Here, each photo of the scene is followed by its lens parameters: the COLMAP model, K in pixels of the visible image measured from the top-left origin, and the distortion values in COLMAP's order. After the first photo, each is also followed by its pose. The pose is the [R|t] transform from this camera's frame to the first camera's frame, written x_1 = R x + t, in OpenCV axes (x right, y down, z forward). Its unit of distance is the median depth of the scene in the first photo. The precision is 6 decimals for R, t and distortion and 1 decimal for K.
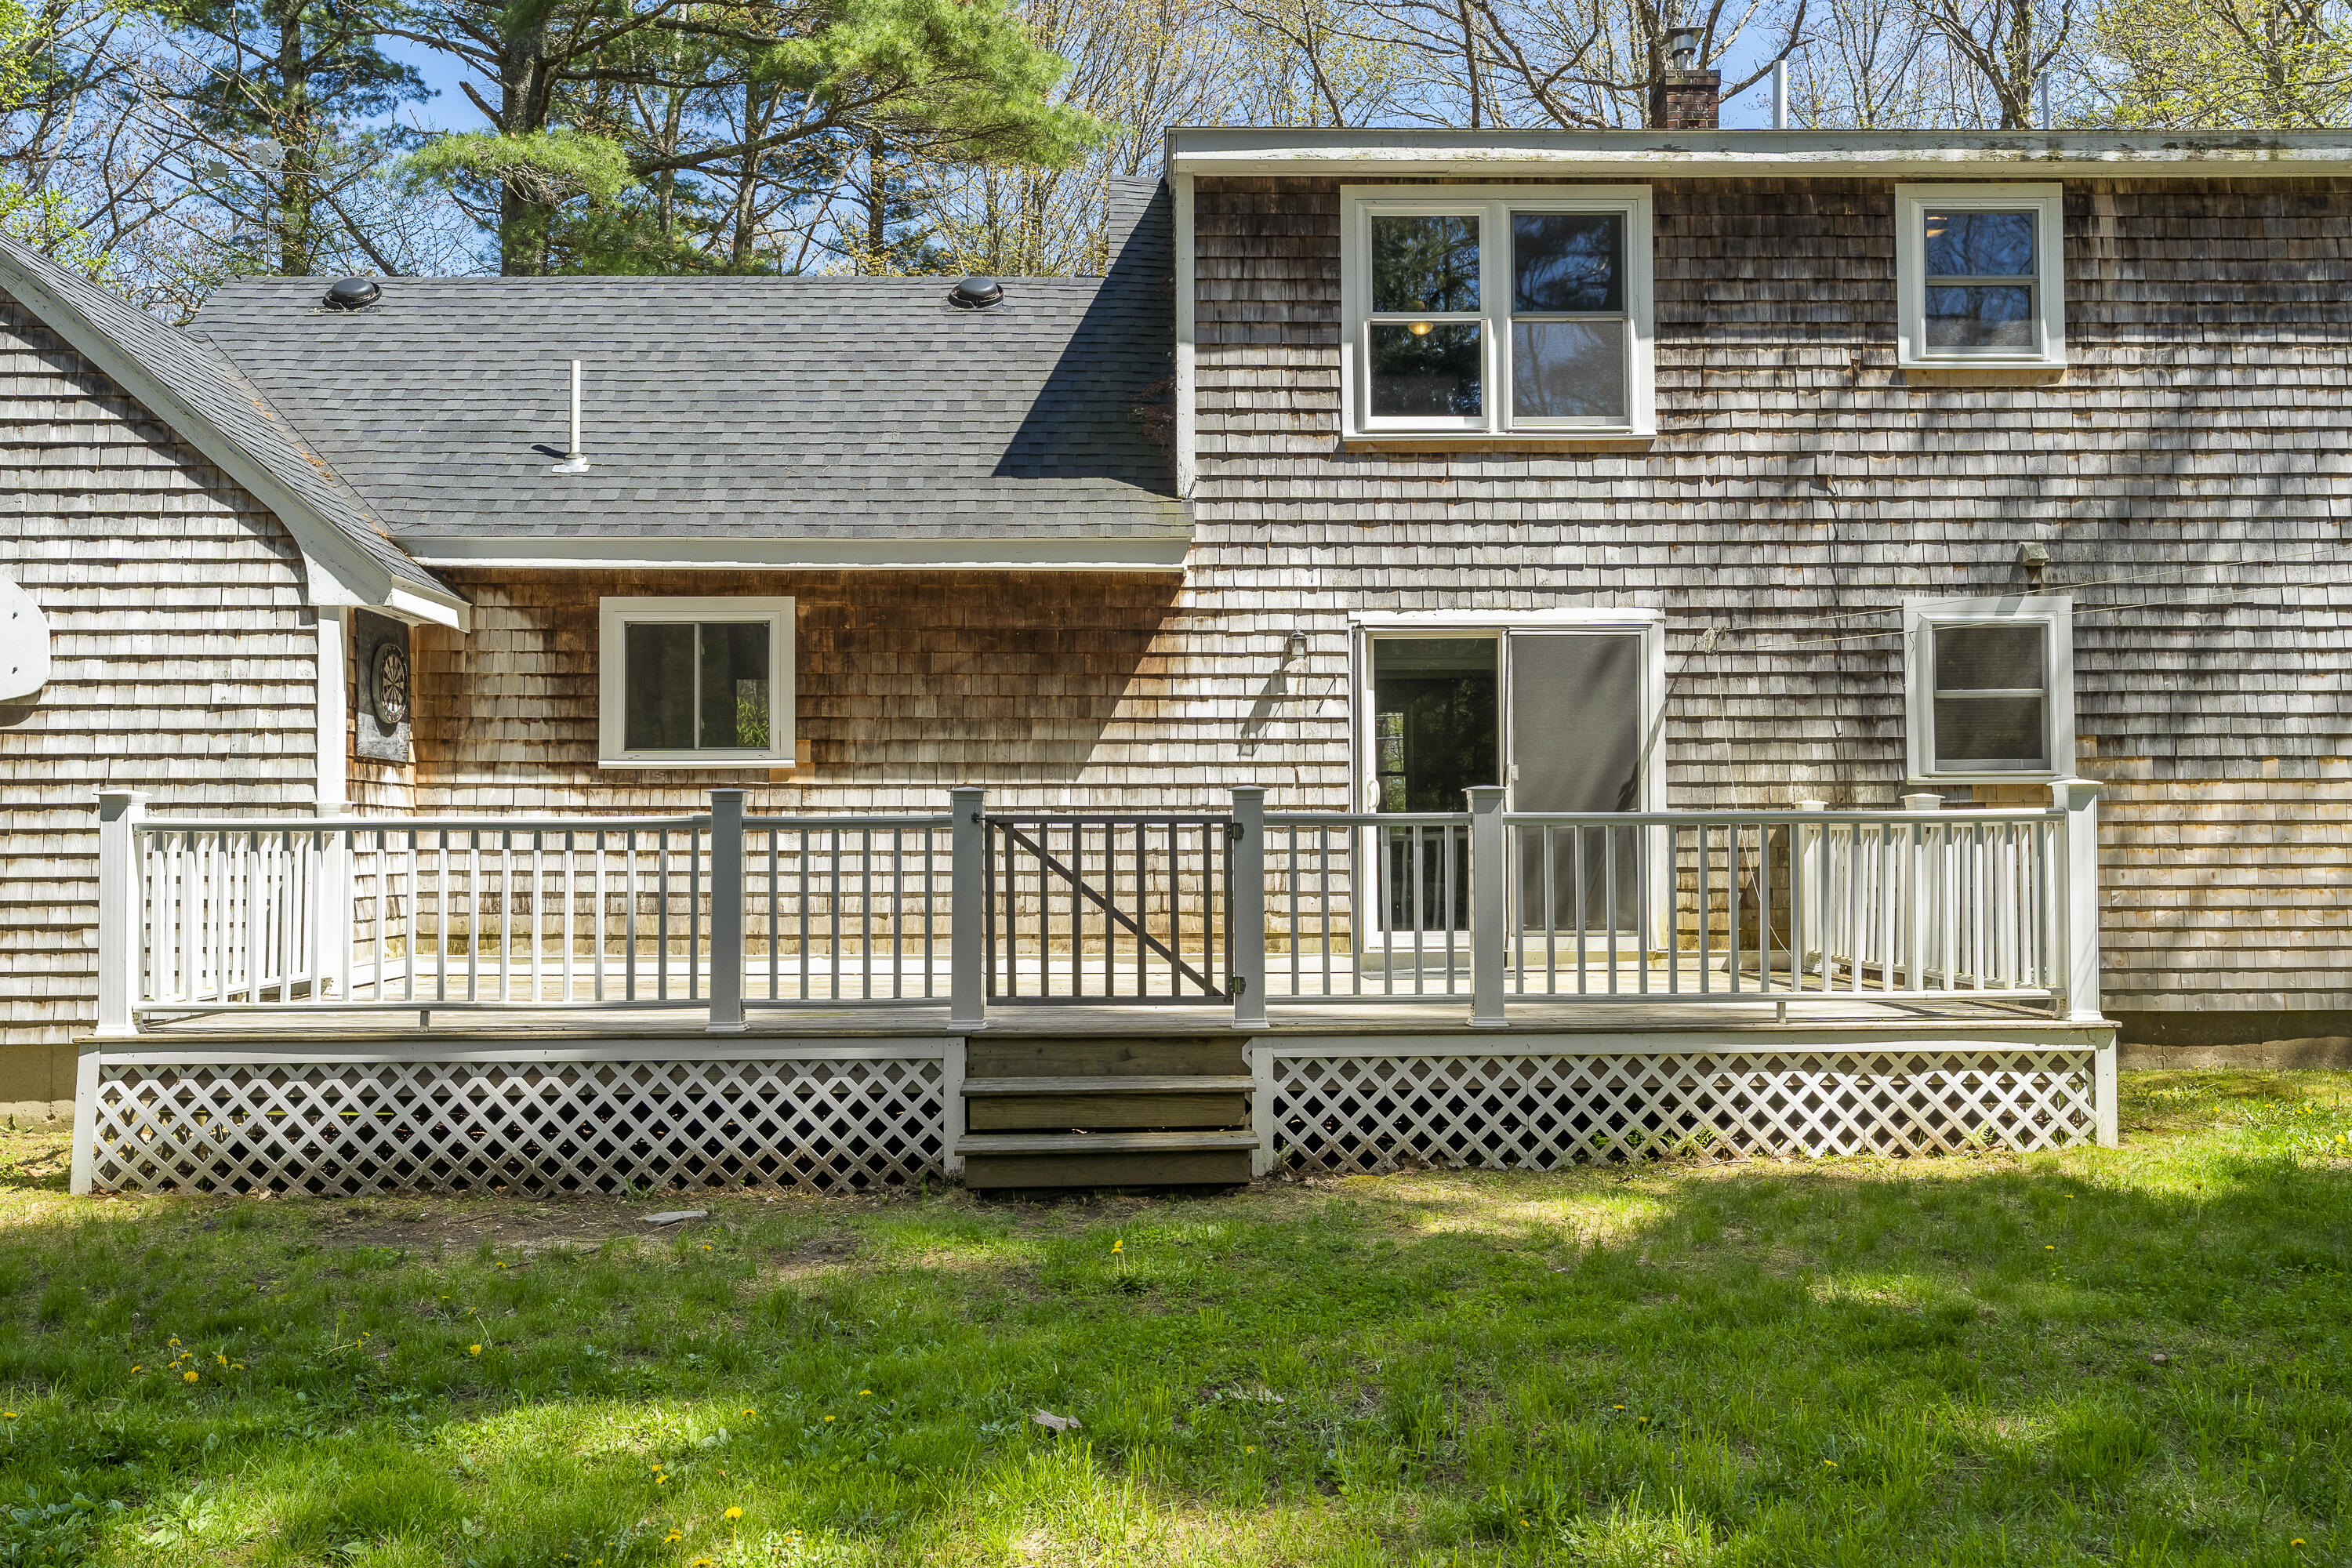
lens RADIAL K [[1939.9, 0, 1181.0], [0, 1939.9, 777.5], [0, 0, 1]] dist [0.009384, -0.002335]
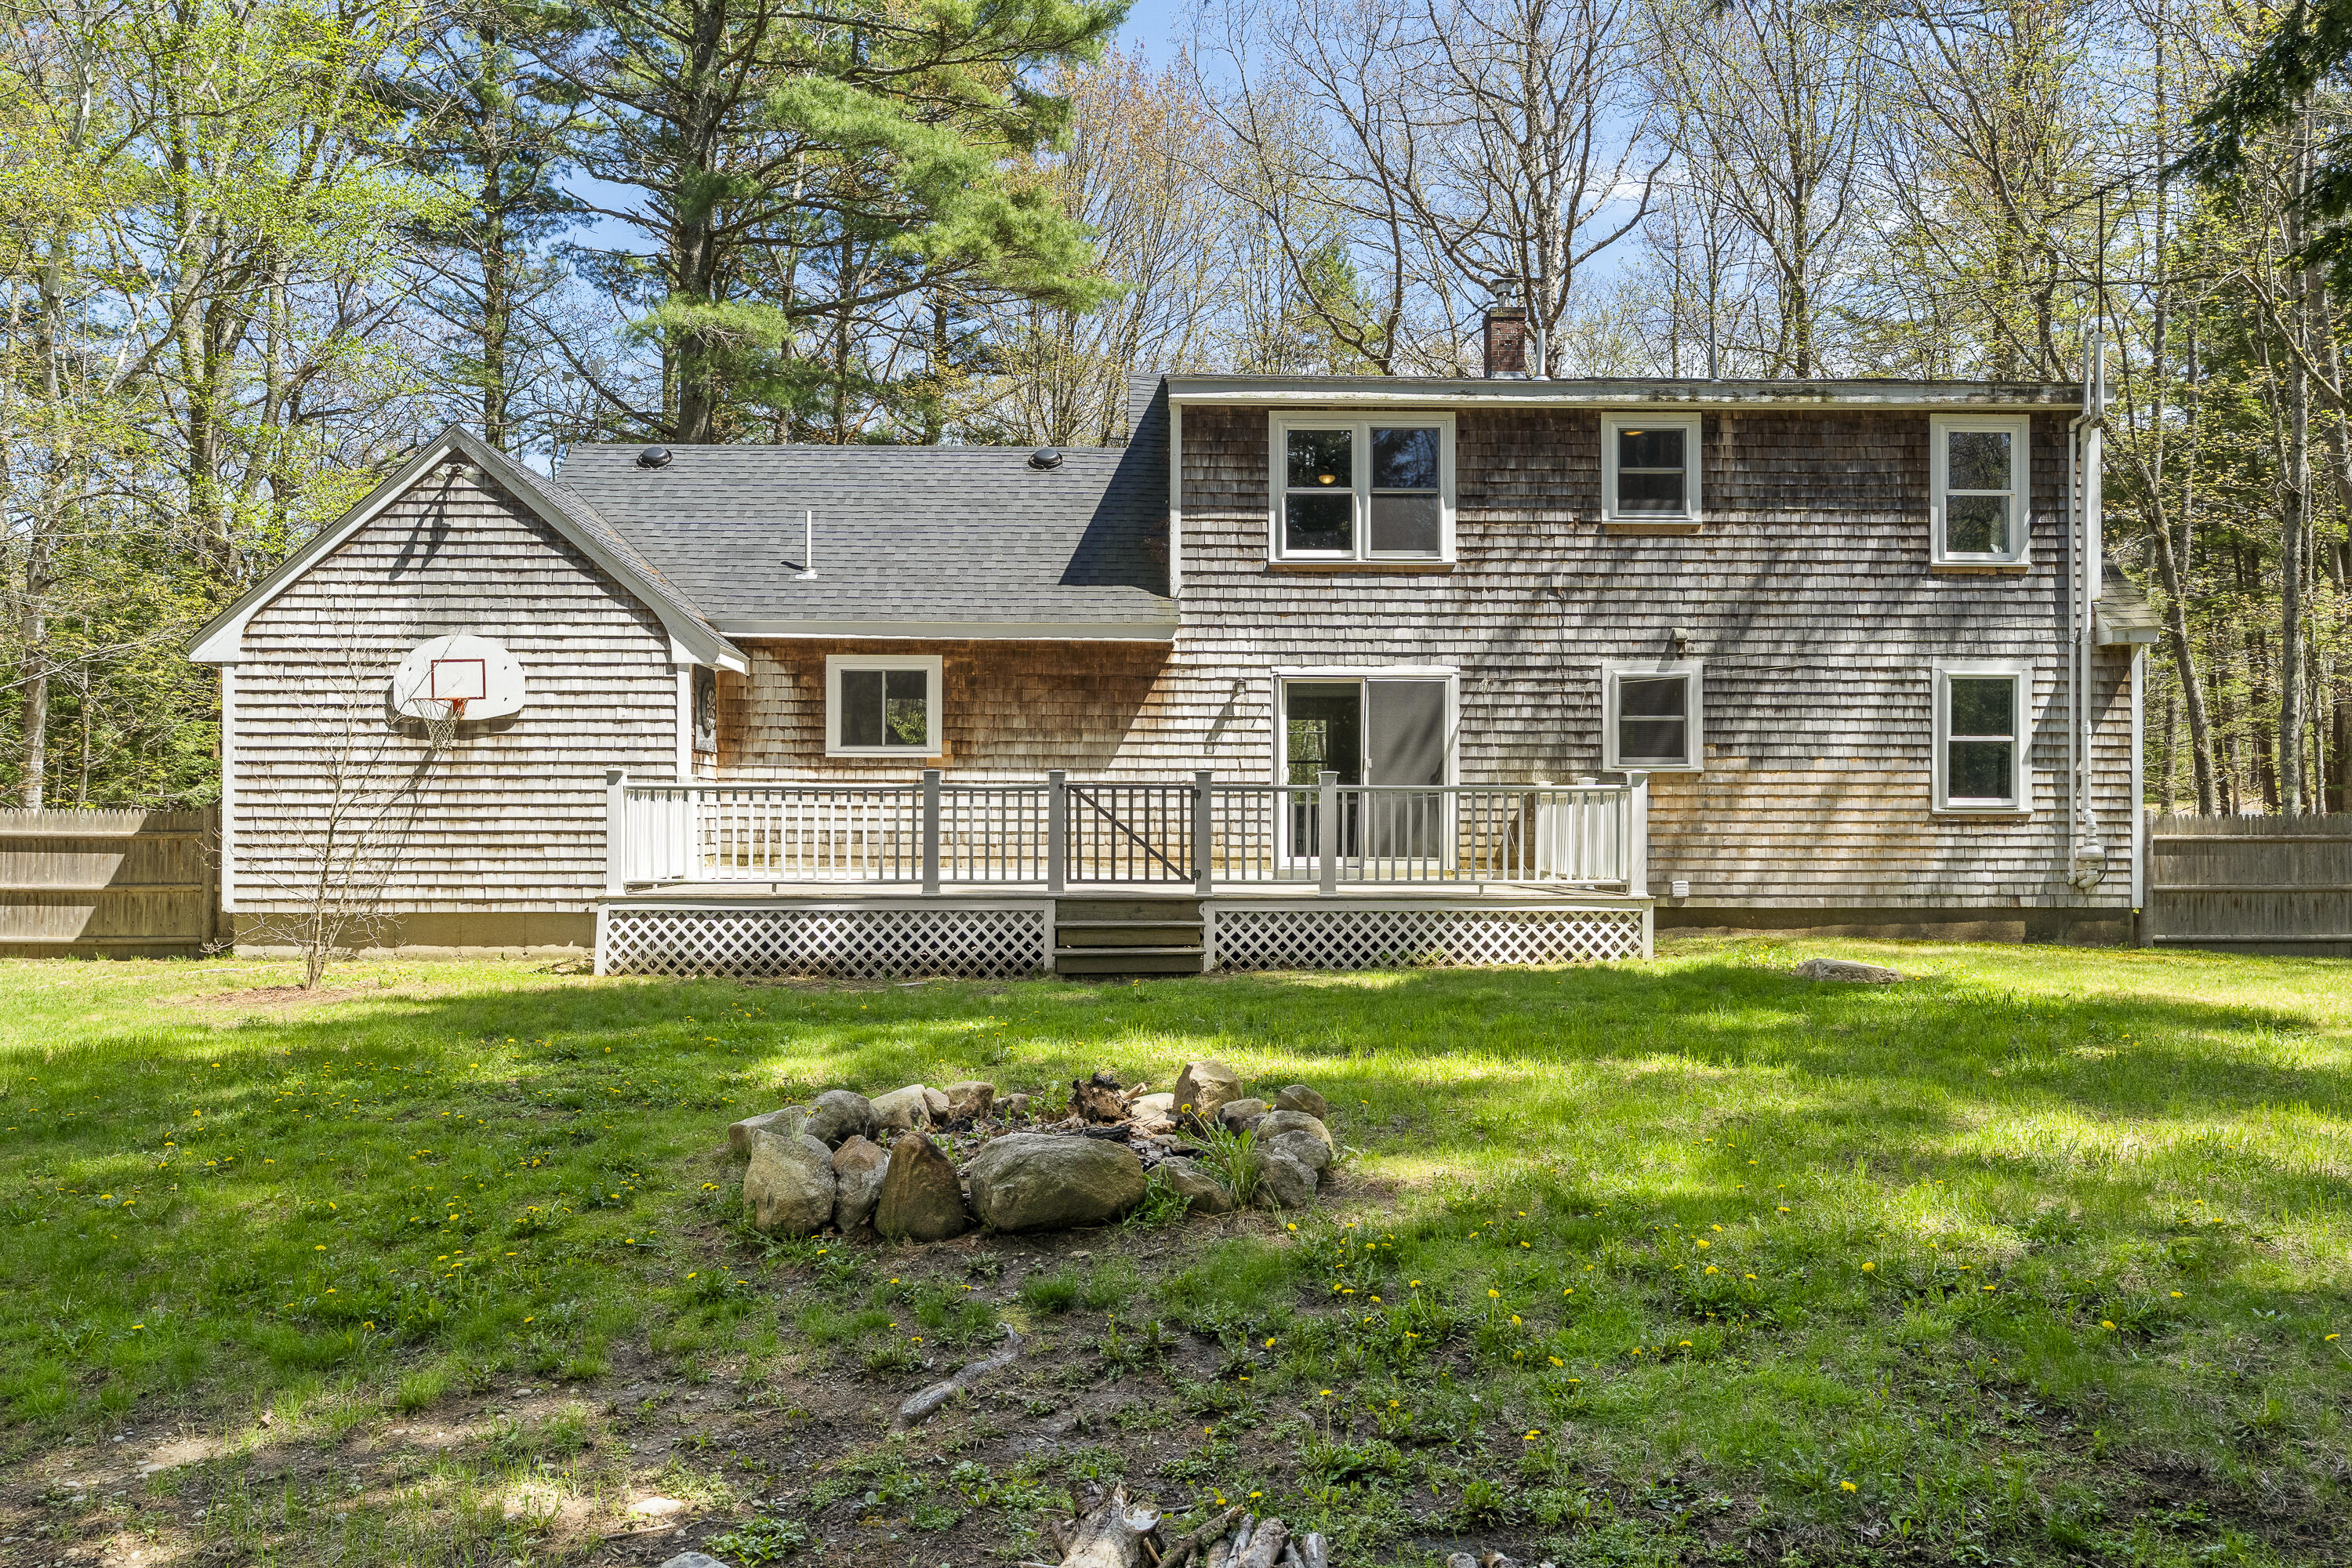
lens RADIAL K [[1686.0, 0, 1186.7], [0, 1686.0, 791.0], [0, 0, 1]] dist [0.006387, -0.005608]
pose [[0.999966, 0.007303, 0.003753, 0.008431], [-0.007368, 0.999815, 0.017769, -0.003312], [-0.003622, -0.017796, 0.999835, -0.460712]]
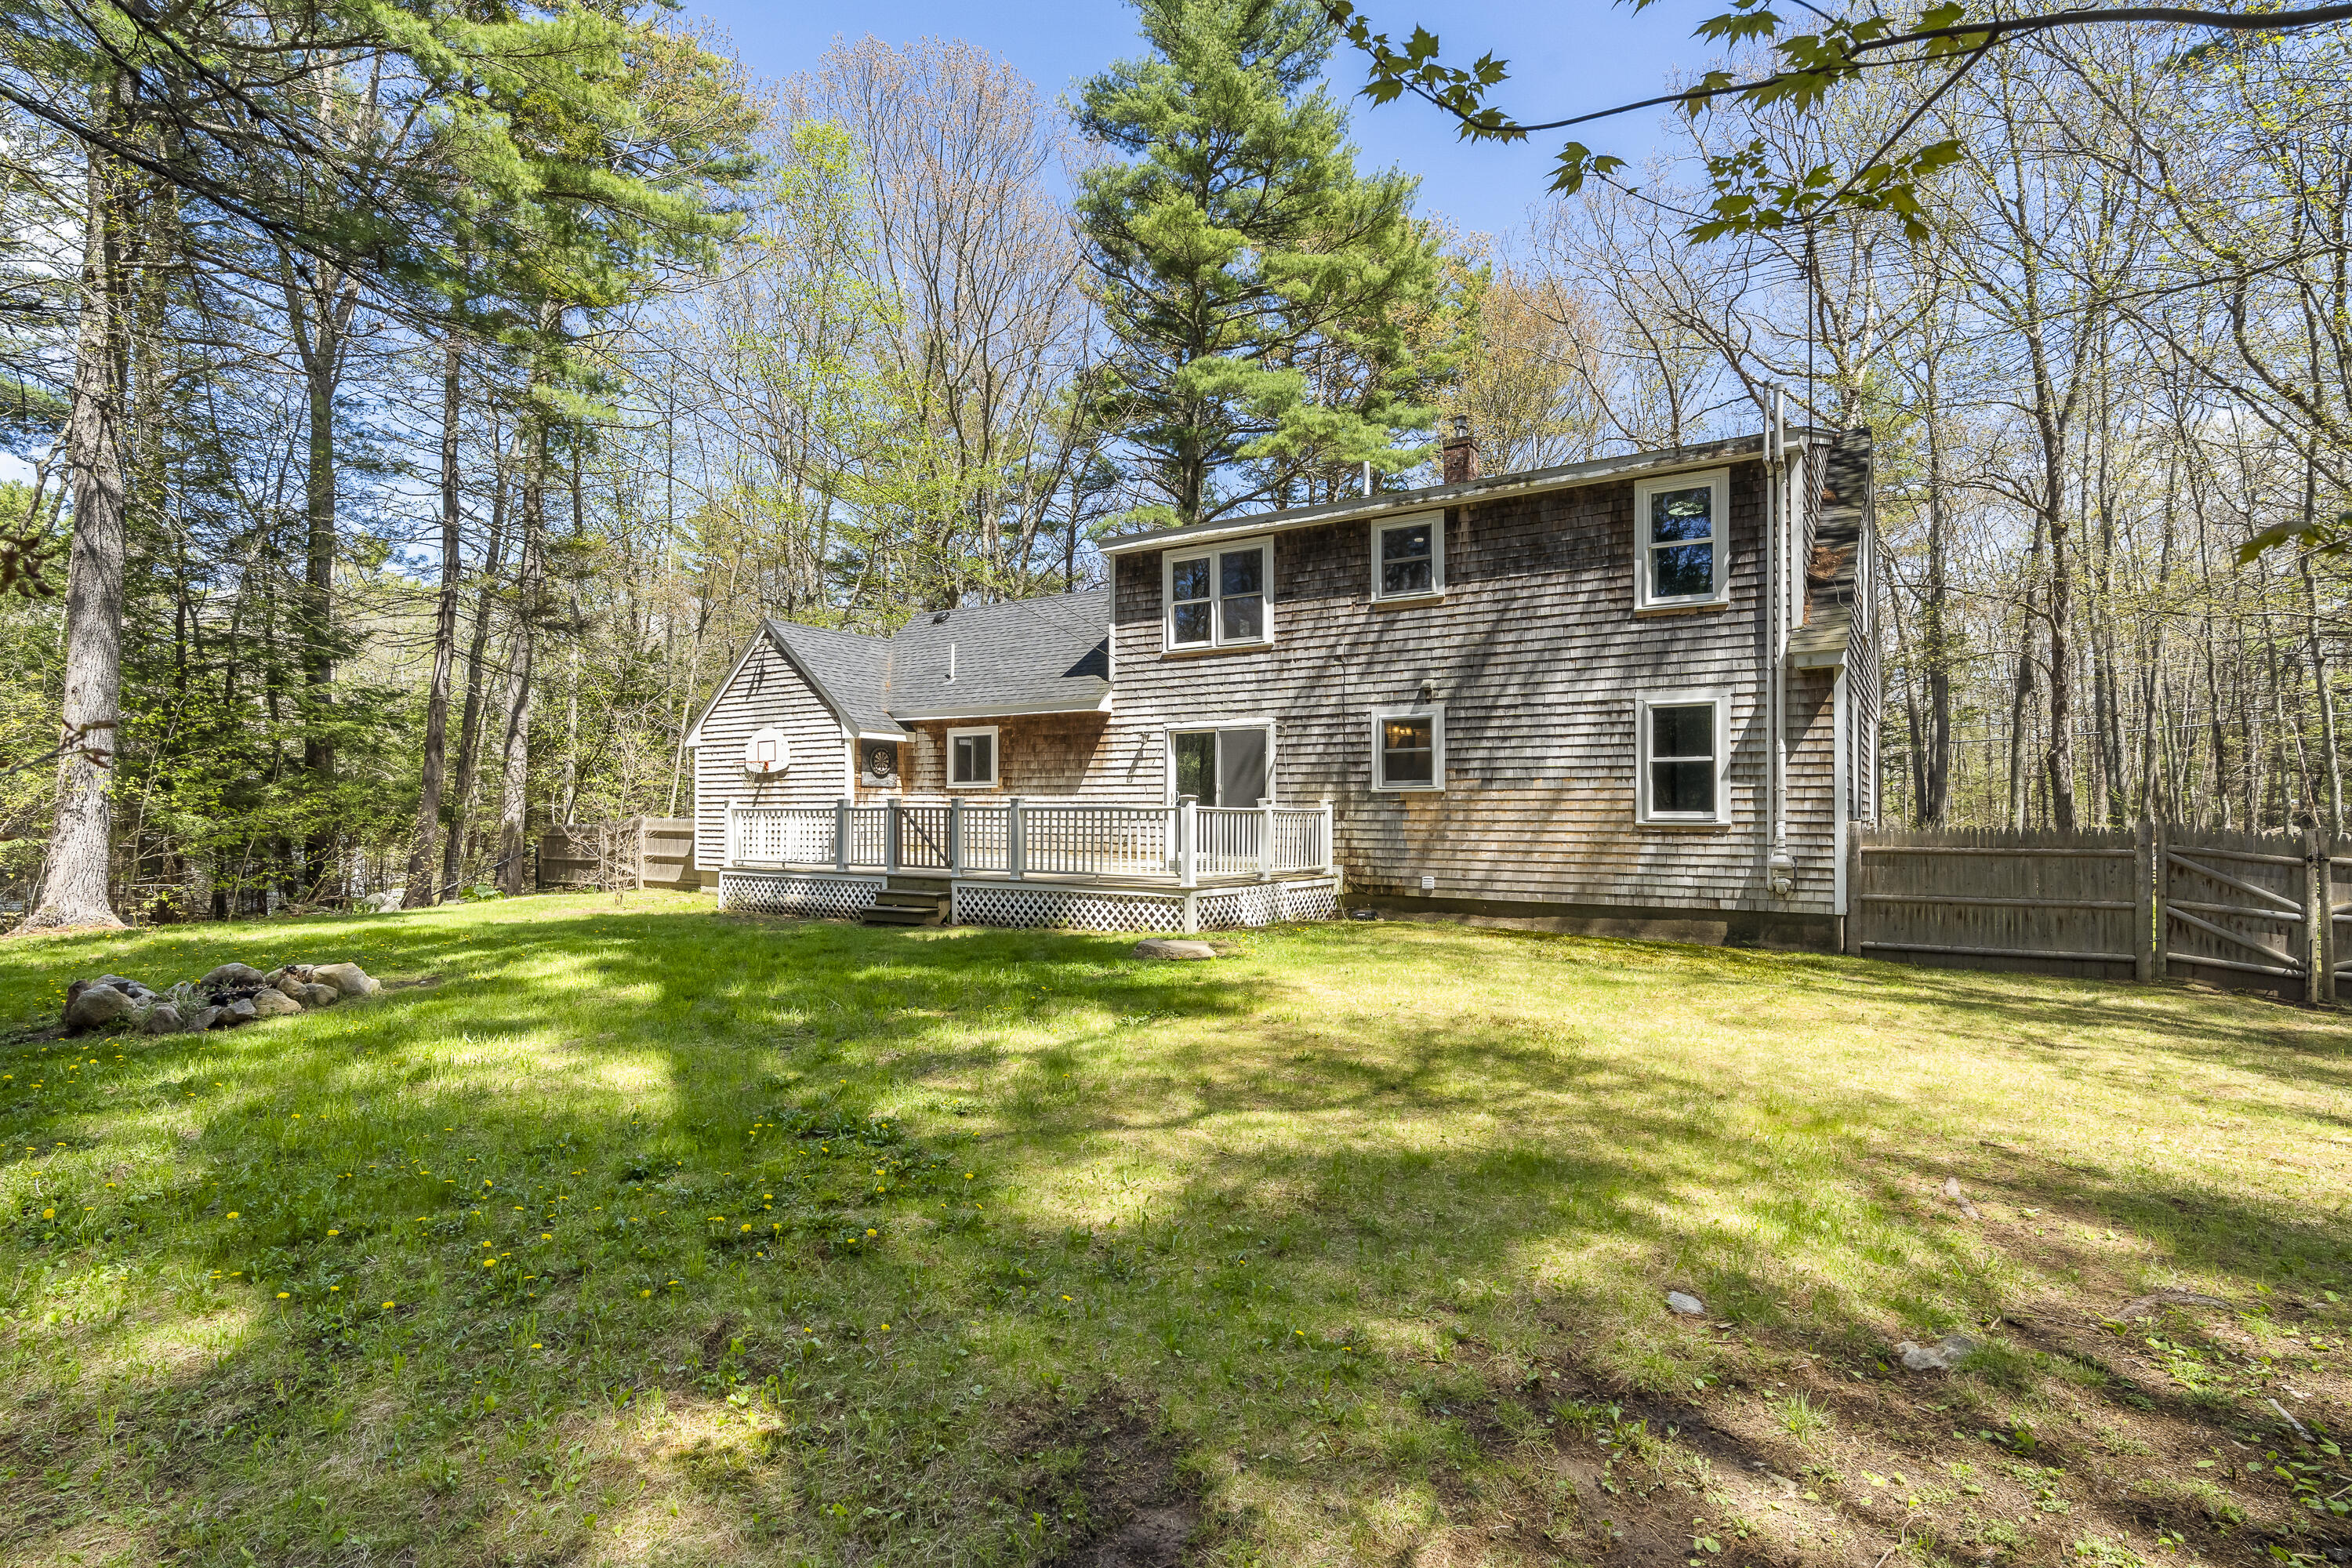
lens RADIAL K [[1145.2, 0, 1190.7], [0, 1145.2, 793.6], [0, 0, 1]] dist [-0.011969, -0.000154]
pose [[0.828871, -0.002418, -0.559435, 0.938395], [0.013971, 0.999768, 0.016378, -0.019251], [0.559266, -0.021391, 0.828712, -0.200741]]
